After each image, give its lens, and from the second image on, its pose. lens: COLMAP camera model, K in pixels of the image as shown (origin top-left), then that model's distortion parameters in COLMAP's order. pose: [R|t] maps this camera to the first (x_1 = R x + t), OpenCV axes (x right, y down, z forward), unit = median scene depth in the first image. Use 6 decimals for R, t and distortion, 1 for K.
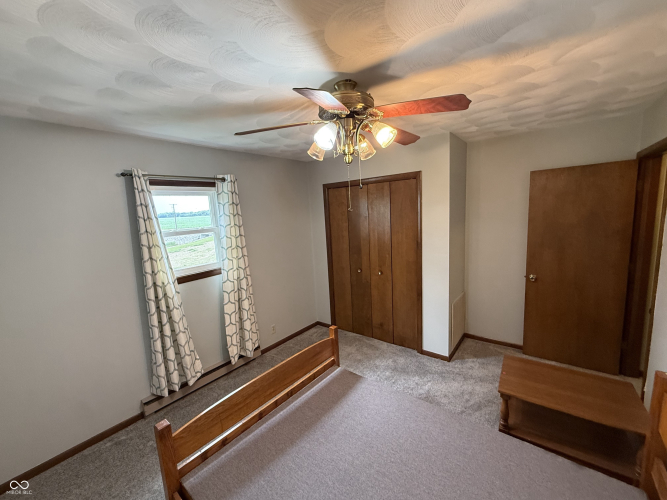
lens RADIAL K [[266.0, 0, 334.1], [0, 266.0, 251.7], [0, 0, 1]] dist [-0.000887, 0.000214]
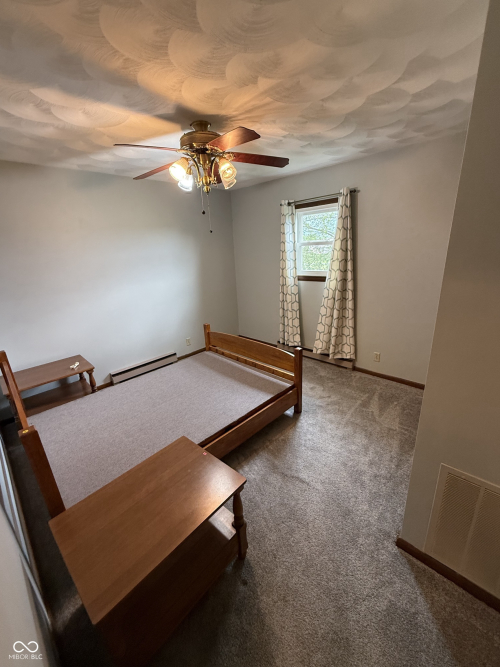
lens RADIAL K [[266.0, 0, 249.5], [0, 266.0, 333.2], [0, 0, 1]] dist [-0.000887, 0.000214]
pose [[-0.083629, 0.361034, -0.928795, 0.914280], [-0.093590, 0.925095, 0.368022, -0.123335], [0.992092, 0.117703, -0.043576, 0.837103]]
